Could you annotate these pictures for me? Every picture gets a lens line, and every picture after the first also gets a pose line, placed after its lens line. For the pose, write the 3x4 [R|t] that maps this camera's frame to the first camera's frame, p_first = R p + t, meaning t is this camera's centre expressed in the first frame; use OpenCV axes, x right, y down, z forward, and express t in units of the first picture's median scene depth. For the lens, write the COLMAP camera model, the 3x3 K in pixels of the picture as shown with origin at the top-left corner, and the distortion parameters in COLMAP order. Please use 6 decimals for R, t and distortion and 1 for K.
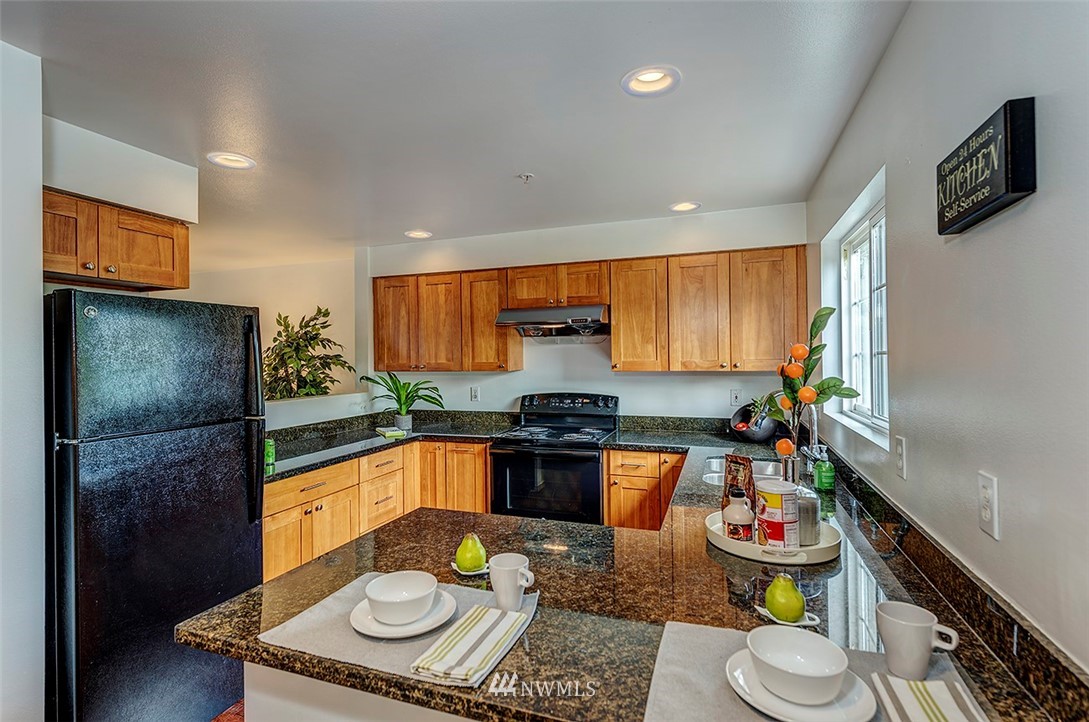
lens RADIAL K [[522.0, 0, 543.2], [0, 522.0, 357.4], [0, 0, 1]] dist [0.003484, -0.000028]
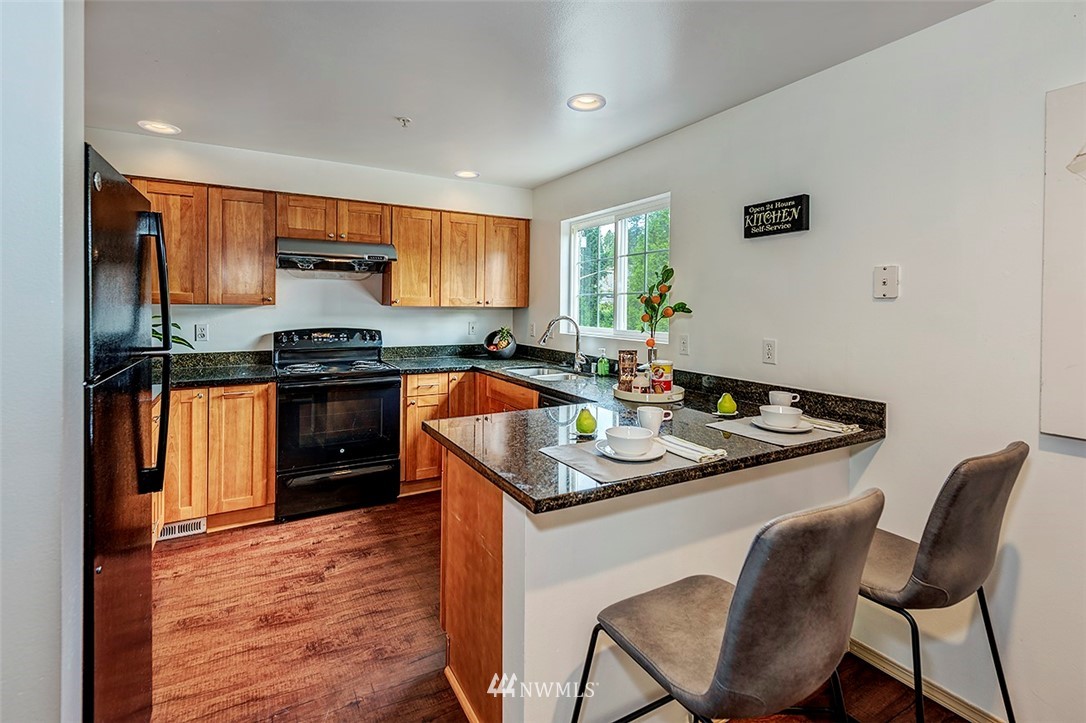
lens RADIAL K [[491.9, 0, 534.1], [0, 491.9, 314.1], [0, 0, 1]] dist [0.017375, 0.000088]
pose [[0.652853, 0.004040, 0.757474, -0.465734], [-0.017063, 0.999810, 0.009374, 0.029063], [-0.757292, -0.019045, 0.652798, 0.093120]]
